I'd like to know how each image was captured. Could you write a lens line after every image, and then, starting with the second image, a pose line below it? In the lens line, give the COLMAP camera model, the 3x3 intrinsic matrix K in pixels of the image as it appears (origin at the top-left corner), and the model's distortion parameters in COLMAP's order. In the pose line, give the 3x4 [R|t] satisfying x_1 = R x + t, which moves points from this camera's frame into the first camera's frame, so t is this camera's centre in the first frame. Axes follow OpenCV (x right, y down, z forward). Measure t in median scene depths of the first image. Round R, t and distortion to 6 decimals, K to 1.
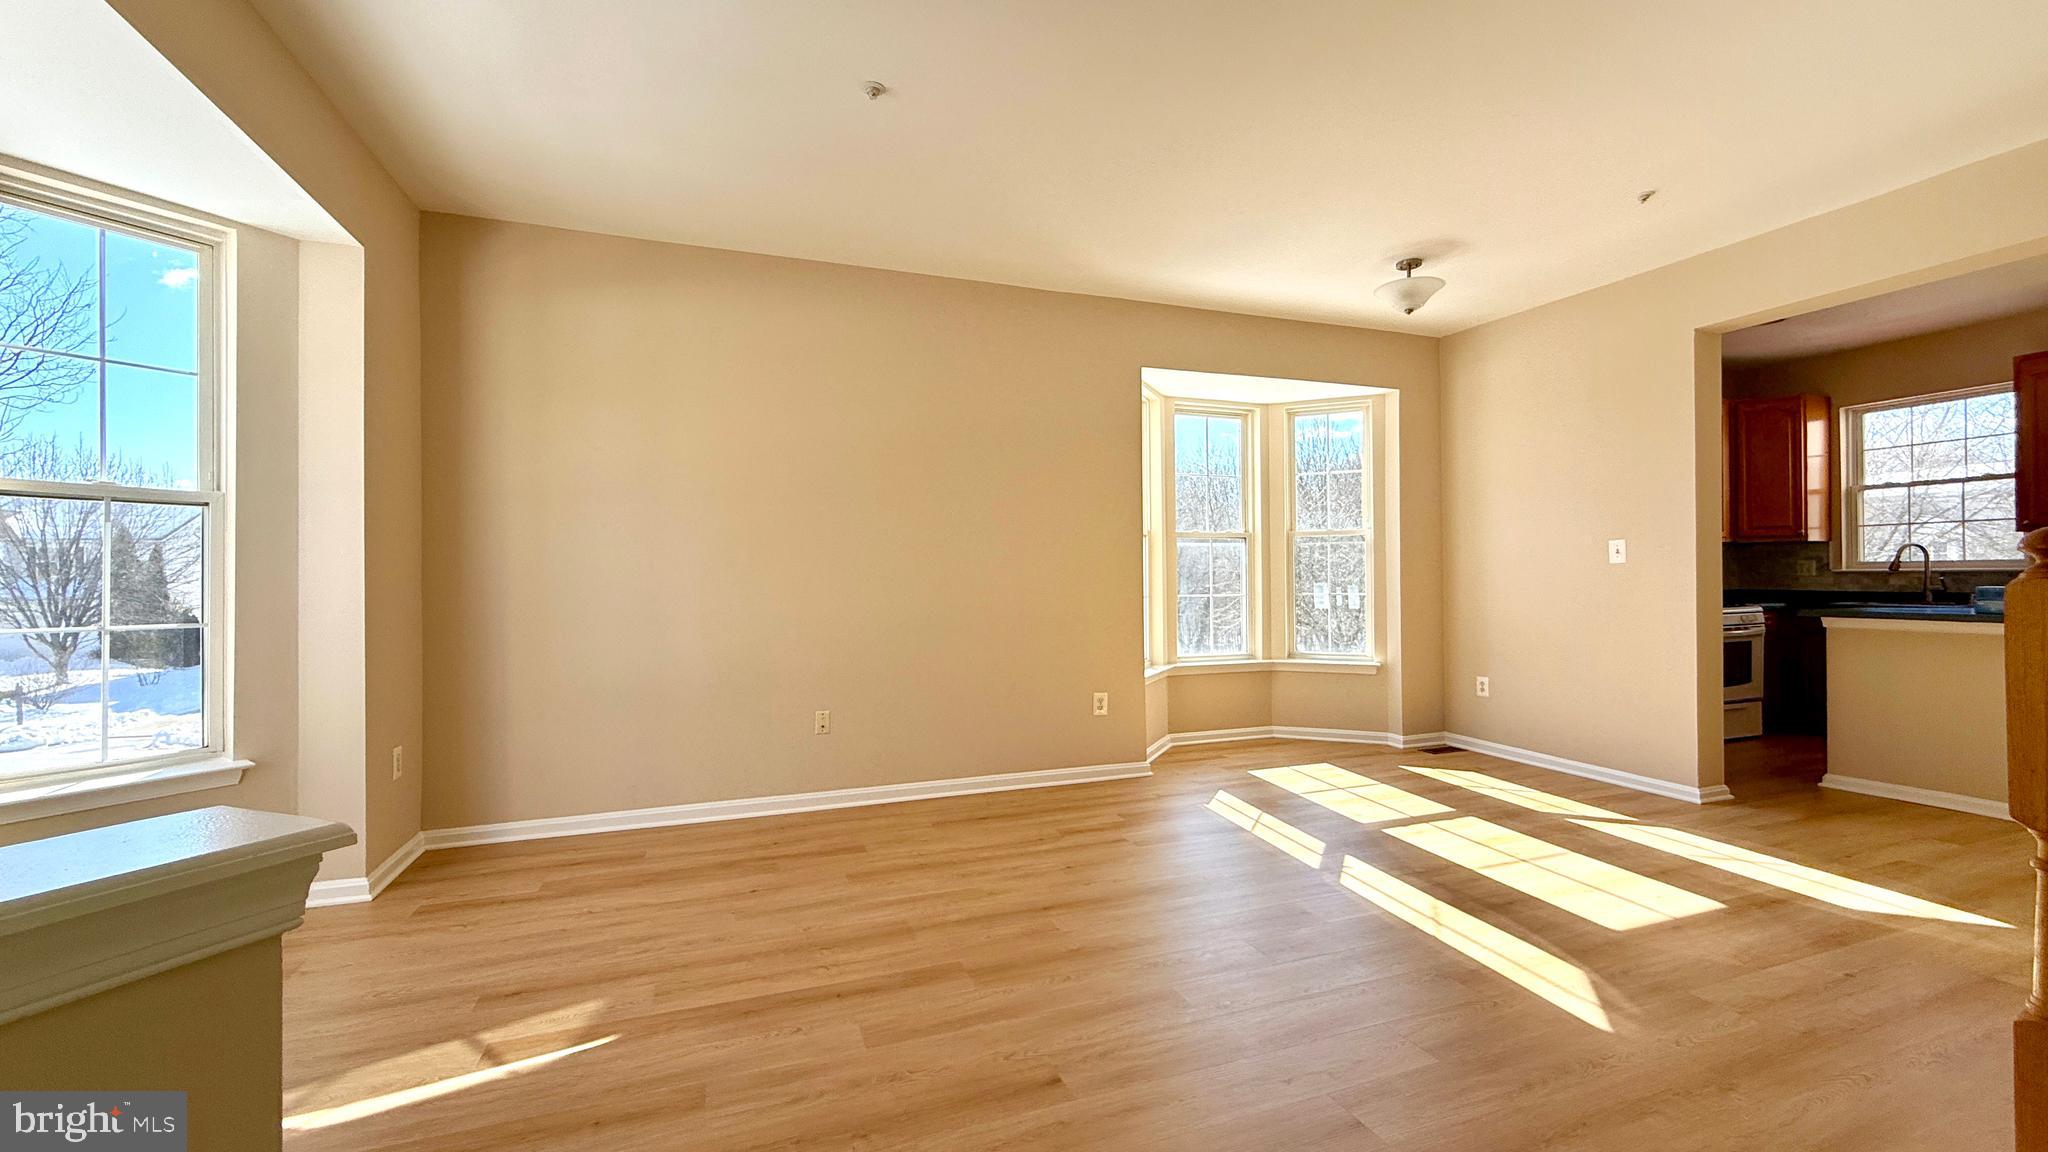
lens RADIAL K [[838.1, 0, 1073.9], [0, 838.1, 568.2], [0, 0, 1]] dist [0.000707, 0.000940]
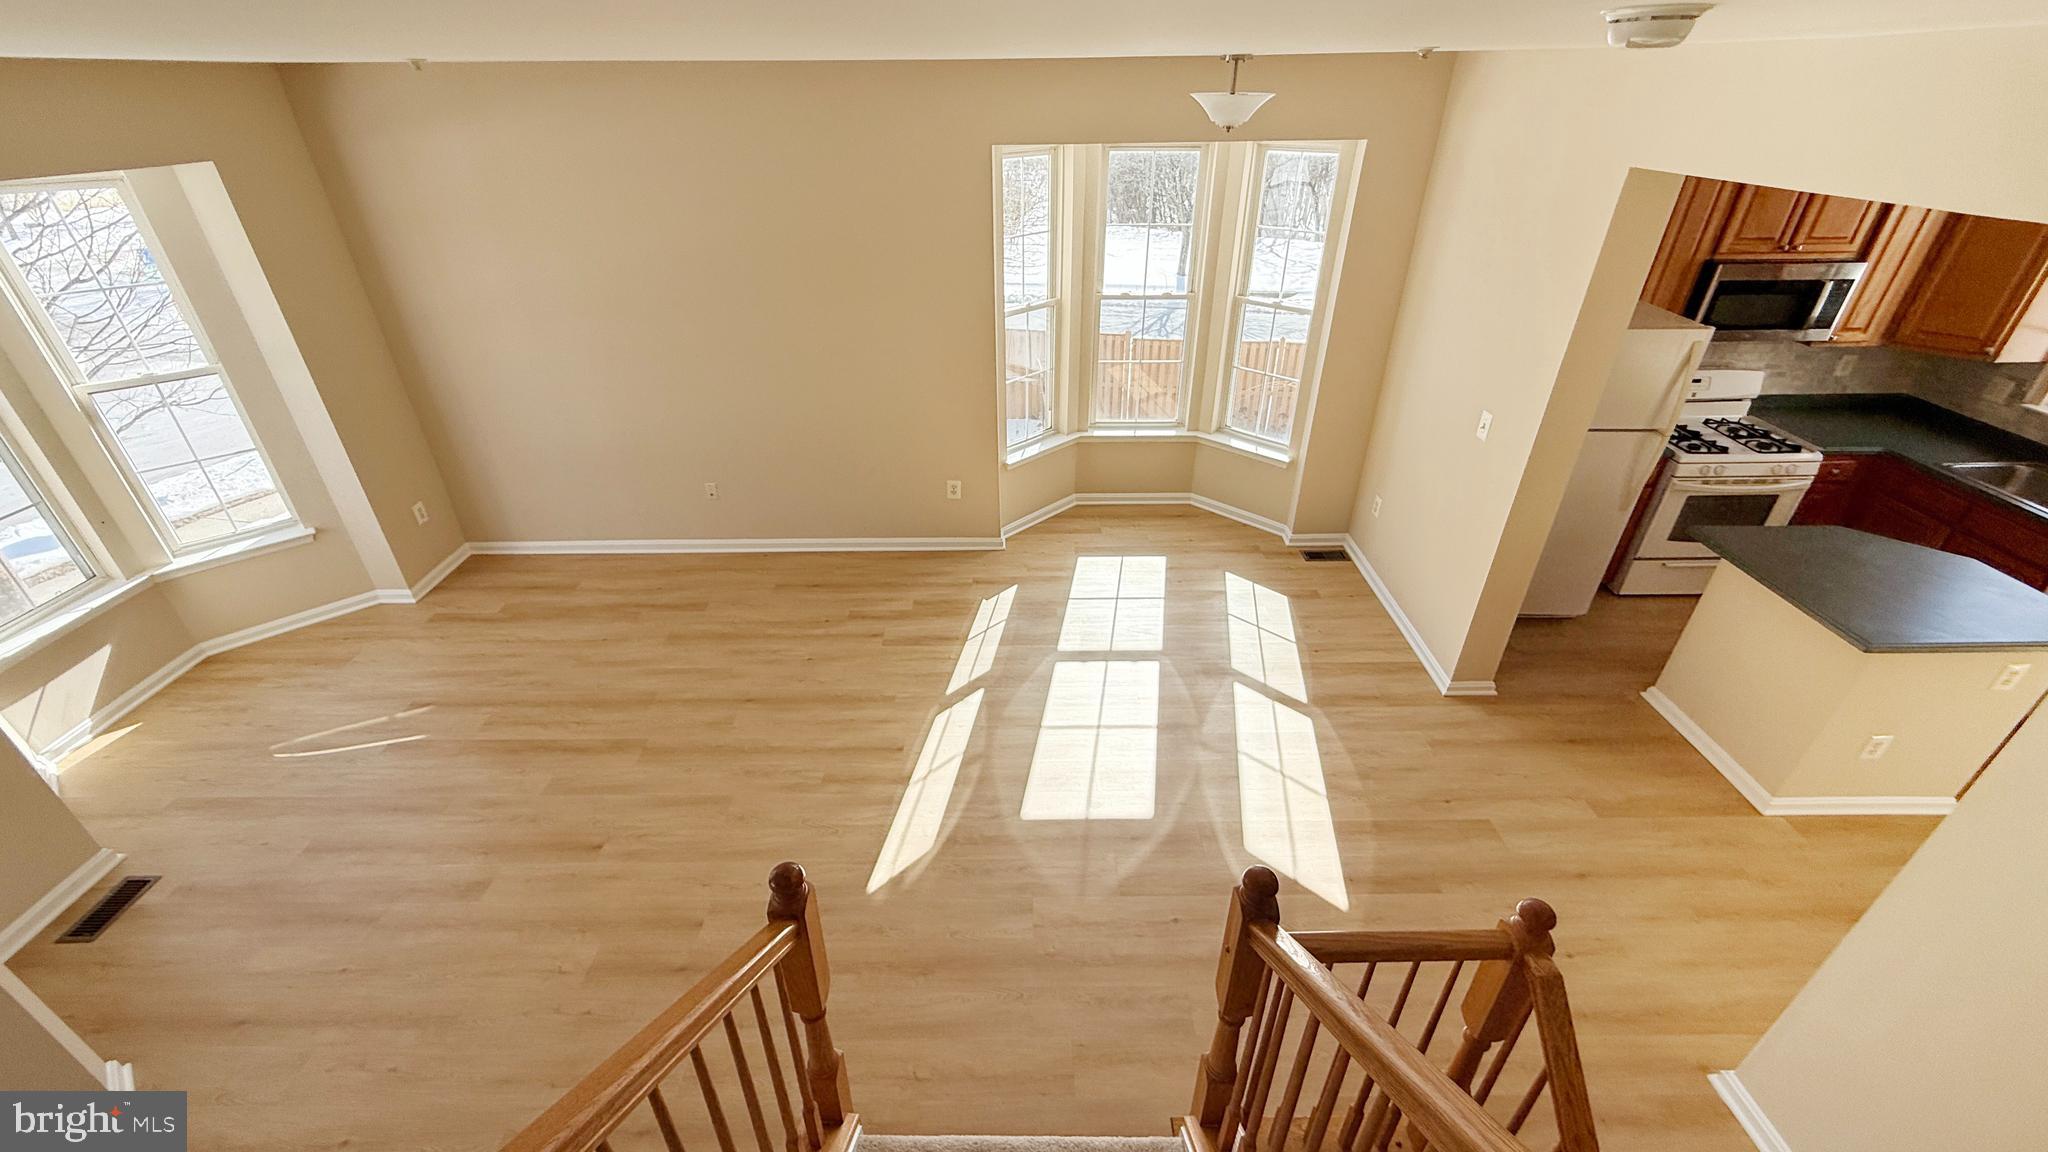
lens RADIAL K [[838.1, 0, 1030.8], [0, 838.1, 604.9], [0, 0, 1]] dist [0.000707, 0.000940]
pose [[0.934819, 0.197731, -0.294986, 0.672539], [-0.011725, 0.847385, 0.530850, -0.420066], [0.354932, -0.492790, 0.794469, 0.081730]]
